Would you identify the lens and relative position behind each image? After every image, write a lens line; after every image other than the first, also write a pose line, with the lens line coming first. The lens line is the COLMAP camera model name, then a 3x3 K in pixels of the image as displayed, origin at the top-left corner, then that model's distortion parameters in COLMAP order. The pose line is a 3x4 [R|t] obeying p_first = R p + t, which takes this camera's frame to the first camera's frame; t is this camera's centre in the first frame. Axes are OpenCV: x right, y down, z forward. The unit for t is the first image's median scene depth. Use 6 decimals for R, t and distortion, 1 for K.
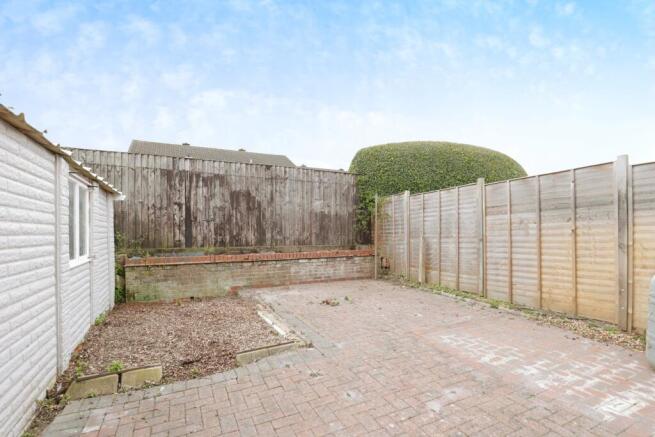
lens RADIAL K [[310.9, 0, 331.9], [0, 310.9, 227.8], [0, 0, 1]] dist [-0.000388, -0.000142]
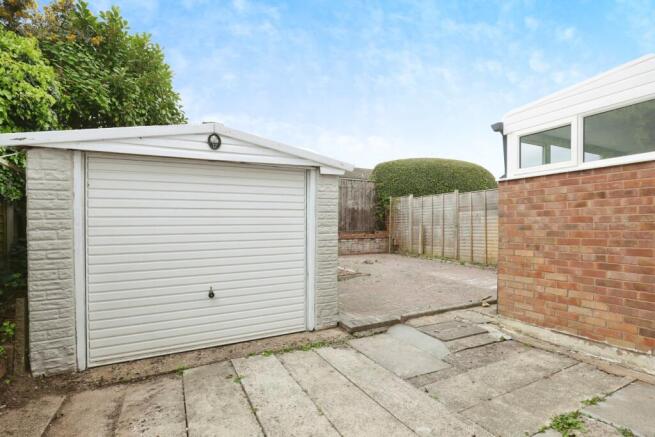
lens RADIAL K [[321.1, 0, 329.4], [0, 321.1, 224.7], [0, 0, 1]] dist [0.002778, 0.000190]
pose [[0.999900, 0.000668, 0.014097, -0.174260], [-0.000943, 0.999809, 0.019510, -0.001471], [-0.014082, -0.019521, 0.999710, -0.546997]]
